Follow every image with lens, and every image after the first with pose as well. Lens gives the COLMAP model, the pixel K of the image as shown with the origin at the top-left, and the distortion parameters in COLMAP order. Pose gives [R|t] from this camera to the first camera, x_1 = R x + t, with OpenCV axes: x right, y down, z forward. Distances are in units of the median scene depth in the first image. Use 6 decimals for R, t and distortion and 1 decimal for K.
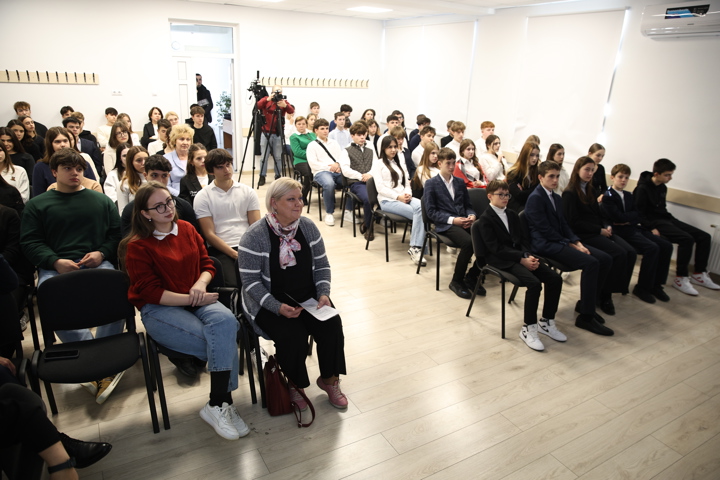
lens RADIAL K [[486.2, 0, 361.9], [0, 486.2, 242.1], [0, 0, 1]] dist [-0.094795, 0.061685]
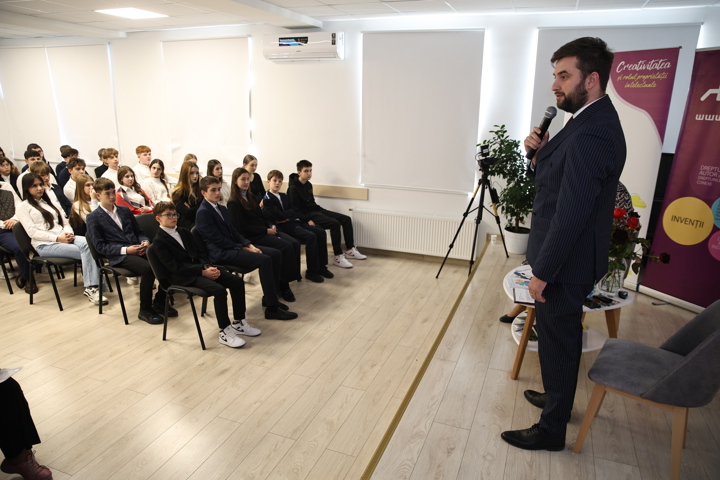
lens RADIAL K [[486.2, 0, 361.6], [0, 486.2, 242.9], [0, 0, 1]] dist [-0.094795, 0.061685]
pose [[0.781786, -0.202063, 0.589899, -0.004315], [0.223277, 0.974024, 0.037734, 0.011177], [-0.582200, 0.102211, 0.806595, -0.051225]]
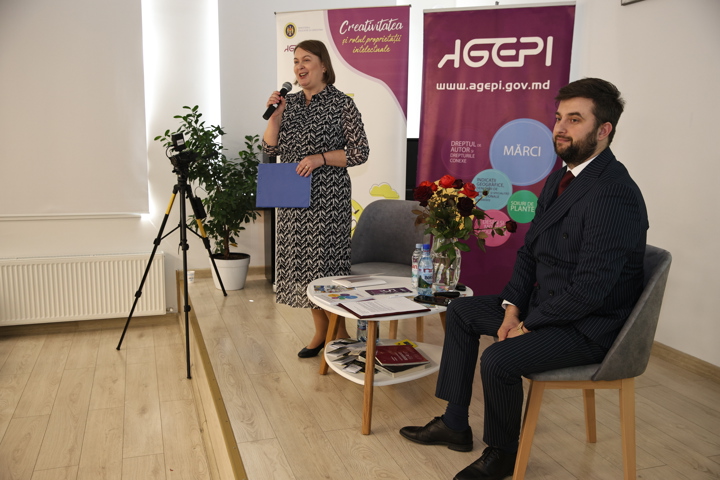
lens RADIAL K [[664.0, 0, 355.3], [0, 664.0, 245.7], [0, 0, 1]] dist [-0.000105, 0.000000]
pose [[0.206410, -0.201150, 0.957567, -0.055745], [0.319439, 0.938872, 0.128366, 0.016658], [-0.924853, 0.279389, 0.258048, 0.199235]]
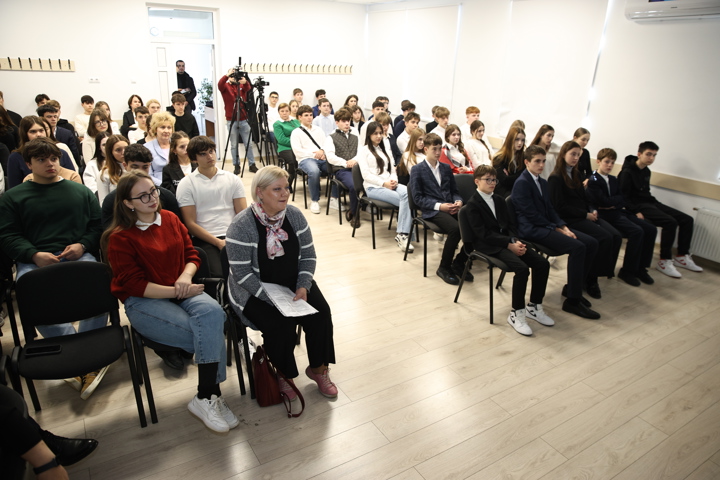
lens RADIAL K [[486.2, 0, 362.5], [0, 486.2, 242.4], [0, 0, 1]] dist [-0.094795, 0.061685]
pose [[0.999407, -0.015762, 0.030628, -0.002583], [0.014928, 0.999517, 0.027273, -0.000585], [-0.031043, -0.026799, 0.999159, 0.008801]]
